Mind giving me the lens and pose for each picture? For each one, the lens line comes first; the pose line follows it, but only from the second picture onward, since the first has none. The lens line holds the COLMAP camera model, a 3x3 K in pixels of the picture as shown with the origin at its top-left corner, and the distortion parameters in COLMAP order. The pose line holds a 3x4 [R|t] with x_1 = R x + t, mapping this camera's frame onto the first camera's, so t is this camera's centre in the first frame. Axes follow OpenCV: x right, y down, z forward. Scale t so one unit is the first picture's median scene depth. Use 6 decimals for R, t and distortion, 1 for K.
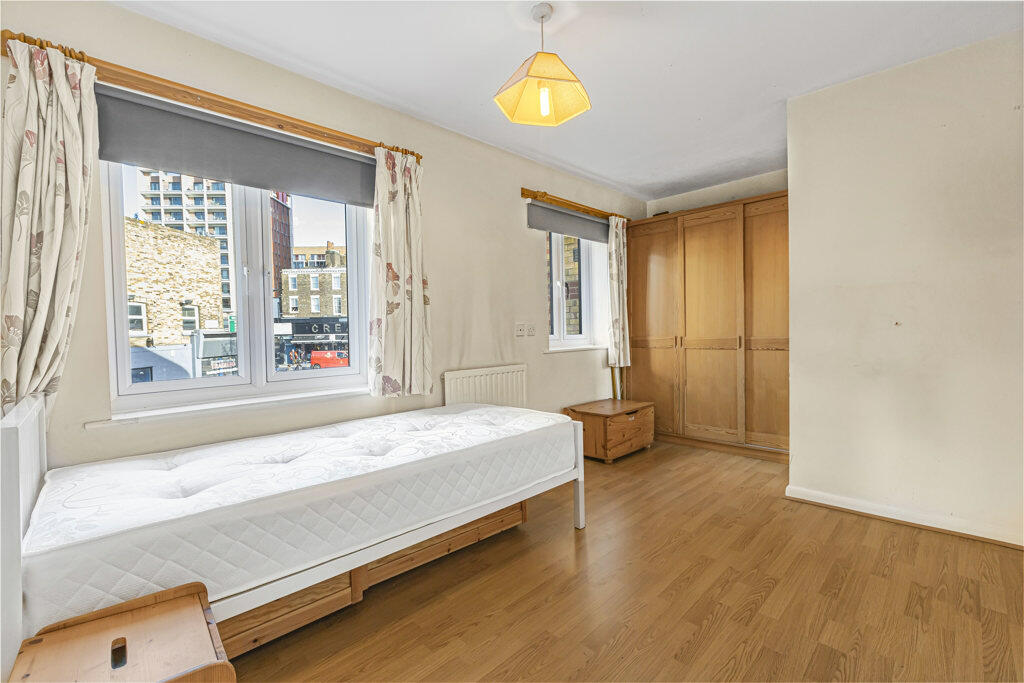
lens RADIAL K [[455.5, 0, 512.3], [0, 455.5, 345.3], [0, 0, 1]] dist [-0.000395, 0.000107]
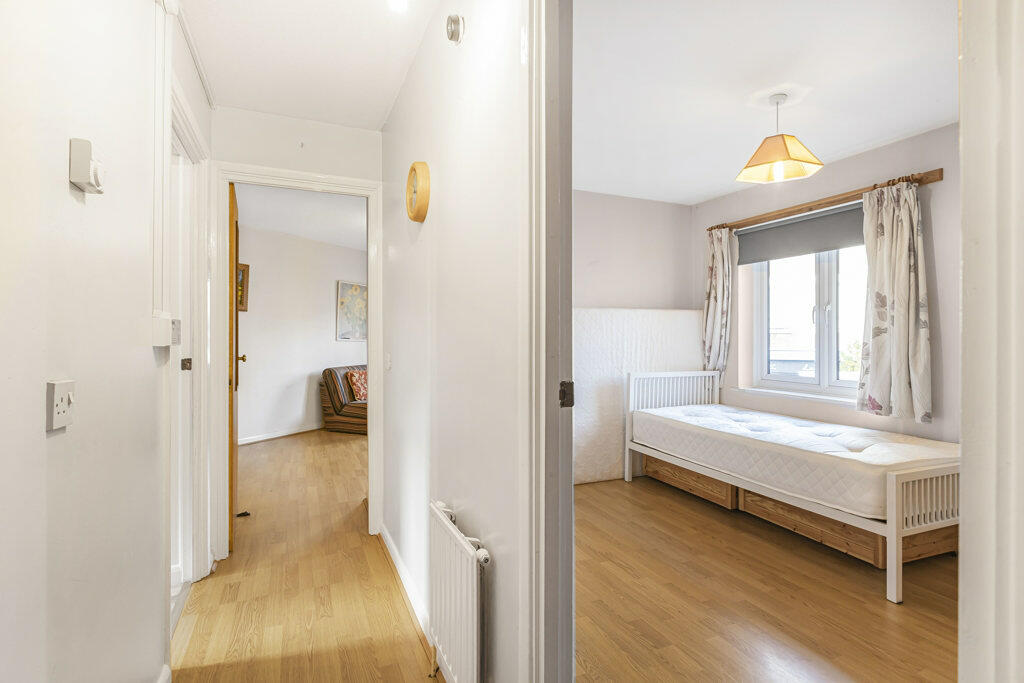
lens RADIAL K [[515.7, 0, 517.5], [0, 515.7, 334.4], [0, 0, 1]] dist [-0.002695, -0.000203]
pose [[-0.359826, 0.020915, -0.932785, 0.866437], [-0.031642, 0.998900, 0.034603, -0.067200], [0.932483, 0.041966, -0.358769, 0.461665]]
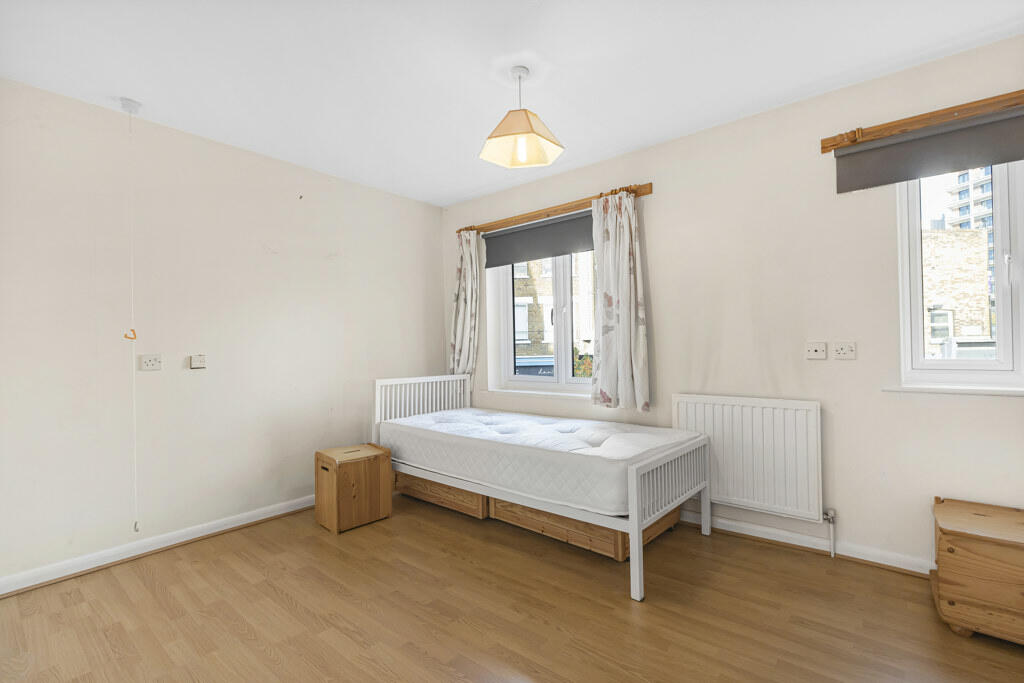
lens RADIAL K [[455.5, 0, 512.3], [0, 455.5, 345.3], [0, 0, 1]] dist [-0.000395, 0.000107]
pose [[0.086180, 0.012362, -0.996203, 0.636440], [-0.025864, 0.999614, 0.010167, -0.035678], [0.995944, 0.024890, 0.086466, 0.477409]]
